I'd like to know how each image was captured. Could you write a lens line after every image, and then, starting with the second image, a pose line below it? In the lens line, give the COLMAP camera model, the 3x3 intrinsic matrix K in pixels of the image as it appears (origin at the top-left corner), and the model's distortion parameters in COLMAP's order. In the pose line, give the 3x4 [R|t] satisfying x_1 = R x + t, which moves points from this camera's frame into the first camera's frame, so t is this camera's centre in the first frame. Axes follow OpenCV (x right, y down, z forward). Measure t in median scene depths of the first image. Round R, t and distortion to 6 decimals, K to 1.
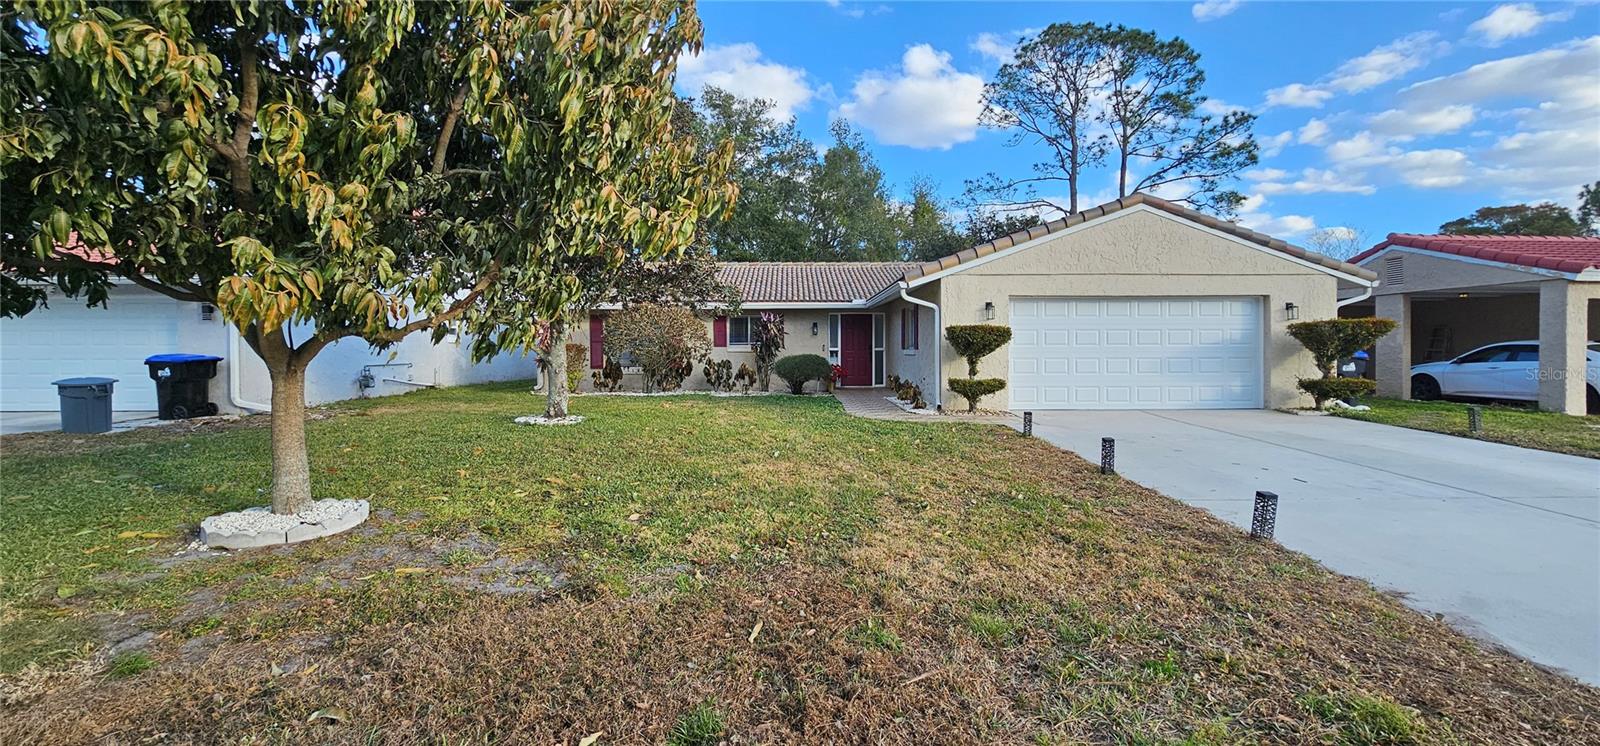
lens RADIAL K [[648.4, 0, 805.3], [0, 648.4, 360.6], [0, 0, 1]] dist [-0.000265, 0.000164]
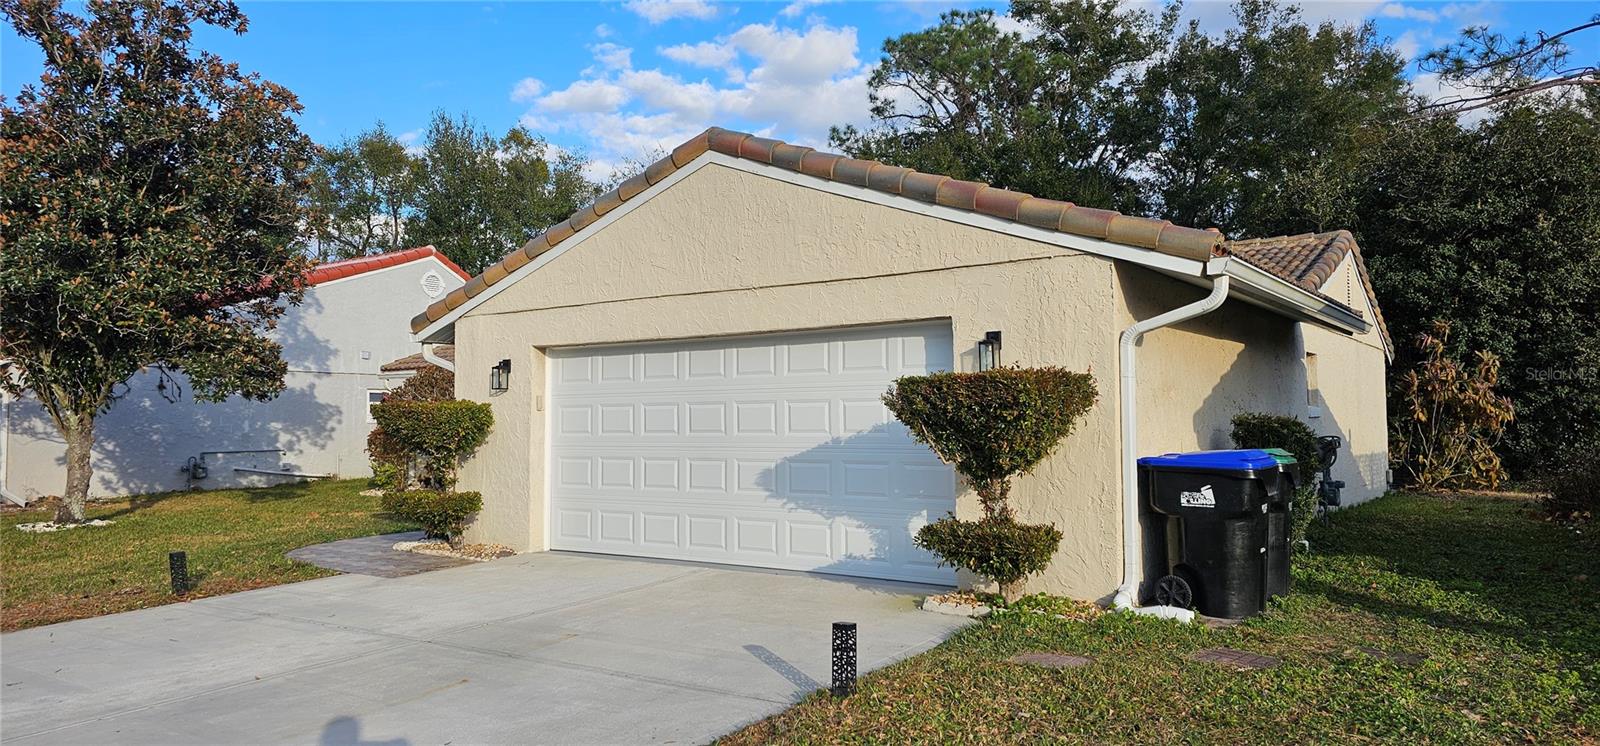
lens RADIAL K [[1075.3, 0, 795.5], [0, 1075.3, 376.2], [0, 0, 1]] dist [0.031302, -0.001114]
pose [[0.801784, -0.028858, -0.596917, 0.771242], [-0.006000, 0.998394, -0.056326, -0.016441], [0.597584, 0.048743, 0.800323, 0.284376]]
